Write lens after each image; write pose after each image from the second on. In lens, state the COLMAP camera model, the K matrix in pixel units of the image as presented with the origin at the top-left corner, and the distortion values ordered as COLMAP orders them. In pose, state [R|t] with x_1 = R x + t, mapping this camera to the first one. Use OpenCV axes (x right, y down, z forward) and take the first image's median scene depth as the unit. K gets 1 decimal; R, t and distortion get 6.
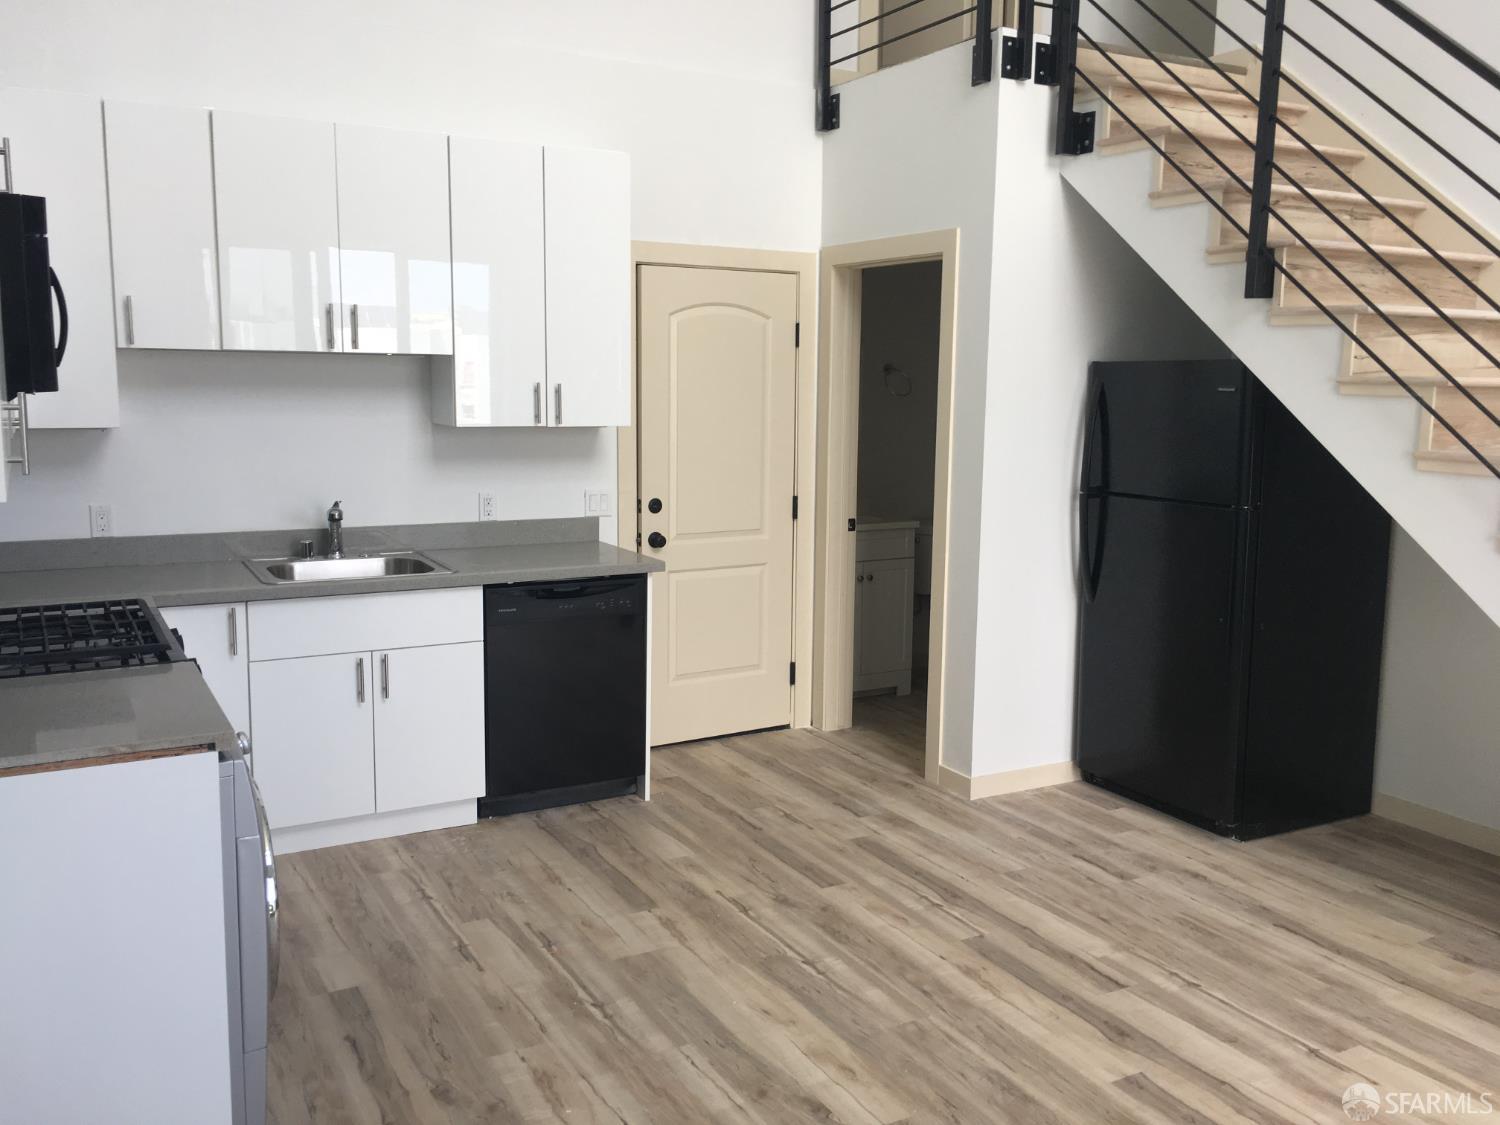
lens RADIAL K [[1279.7, 0, 743.4], [0, 1279.7, 545.6], [0, 0, 1]] dist [0.069133, -0.096401]
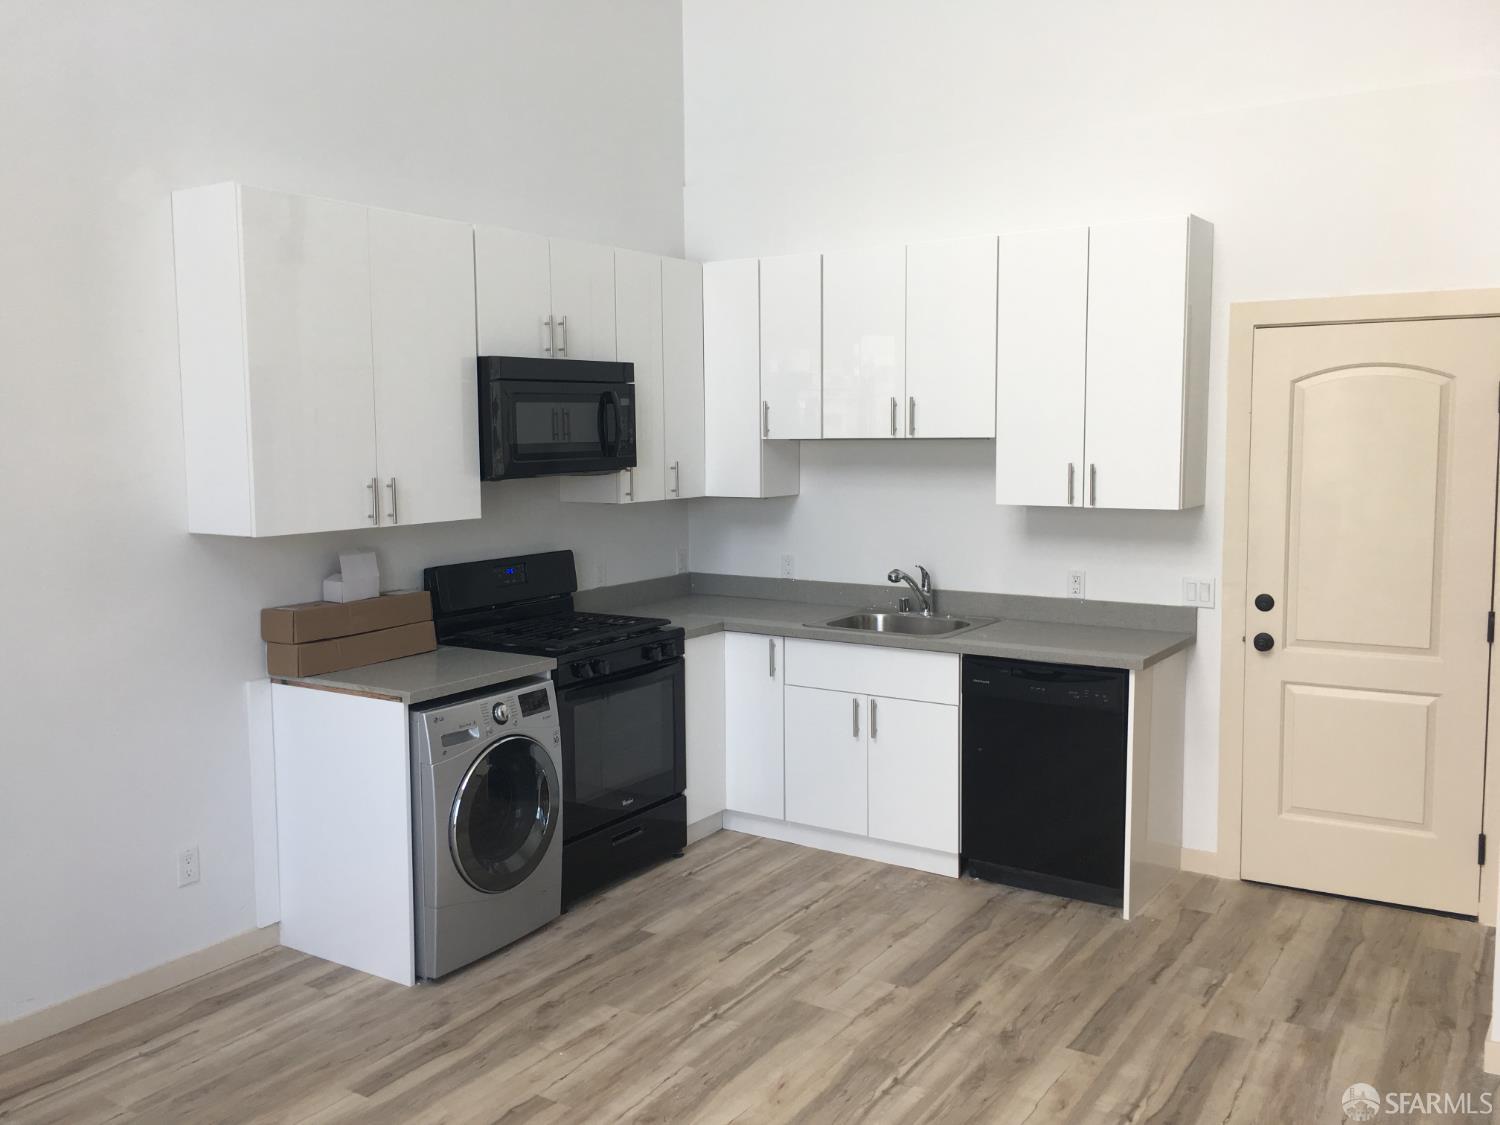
lens RADIAL K [[1279.7, 0, 743.4], [0, 1279.7, 545.6], [0, 0, 1]] dist [0.069133, -0.096401]
pose [[0.462129, 0.062345, -0.884619, 0.638580], [-0.103937, 0.994459, 0.015789, -0.055259], [0.880701, 0.084648, 0.466048, 0.333845]]
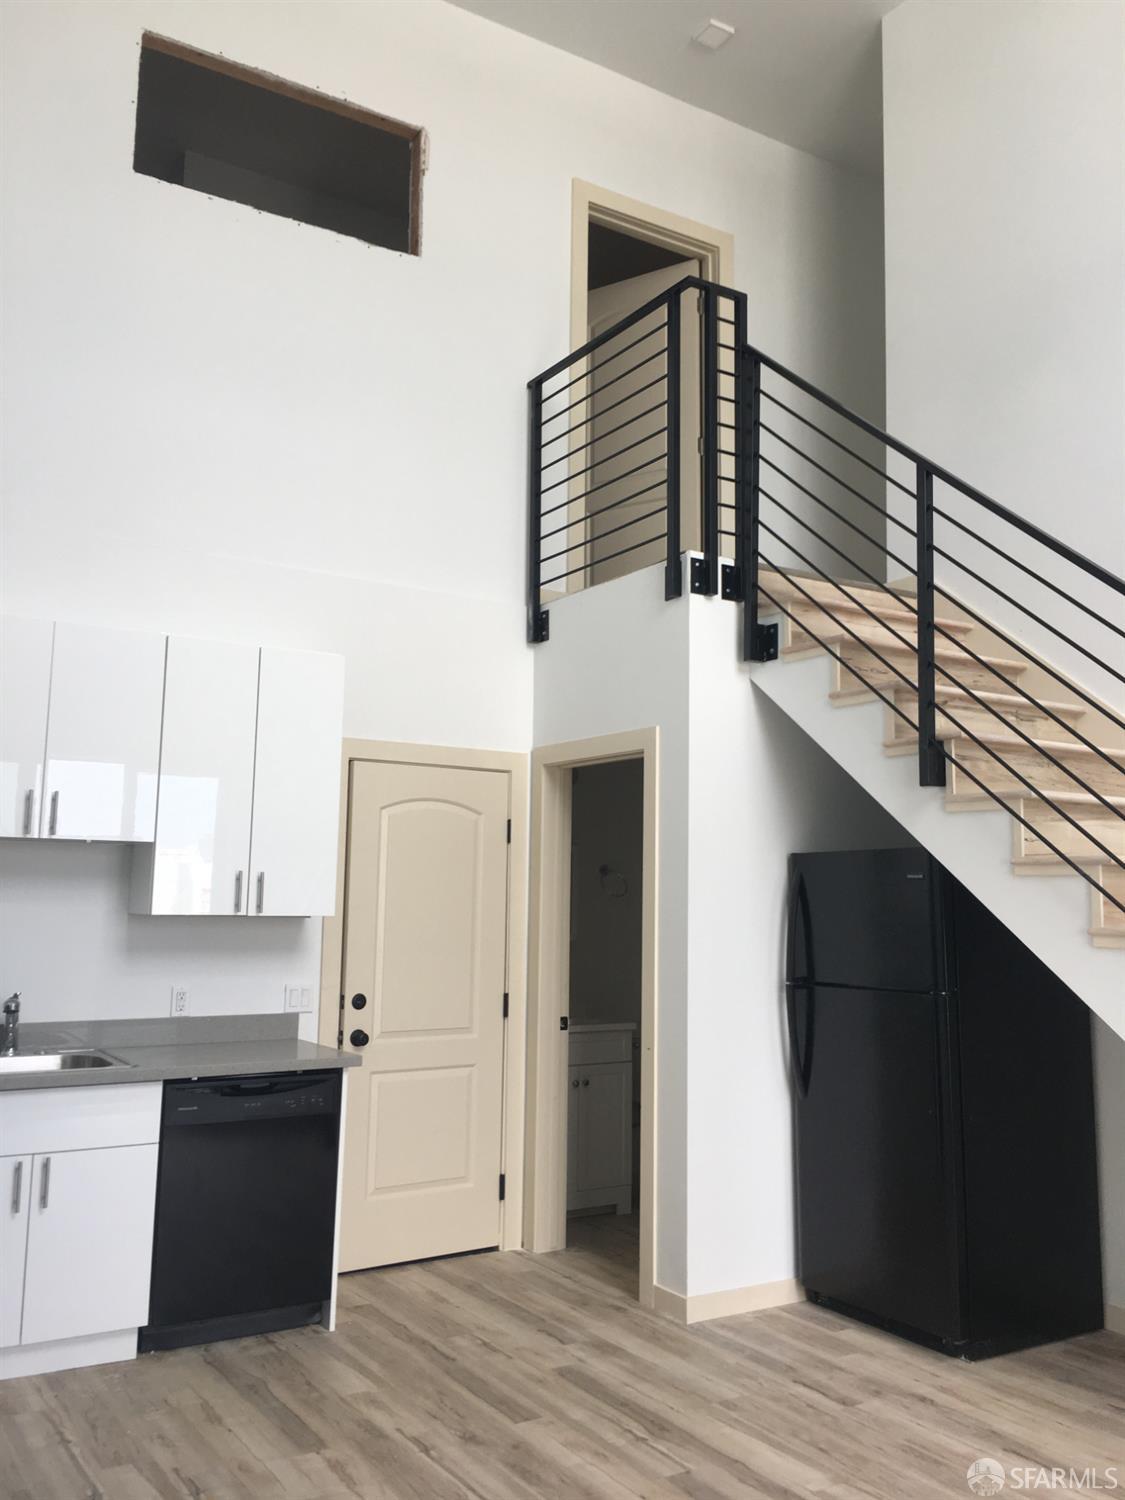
lens RADIAL K [[1279.7, 0, 569.5], [0, 1279.7, 730.3], [0, 0, 1]] dist [0.069133, -0.096401]
pose [[0.998151, 0.010052, 0.059952, 0.035622], [0.006244, 0.964059, -0.265614, 0.036207], [-0.060467, 0.265497, 0.962214, -0.001172]]
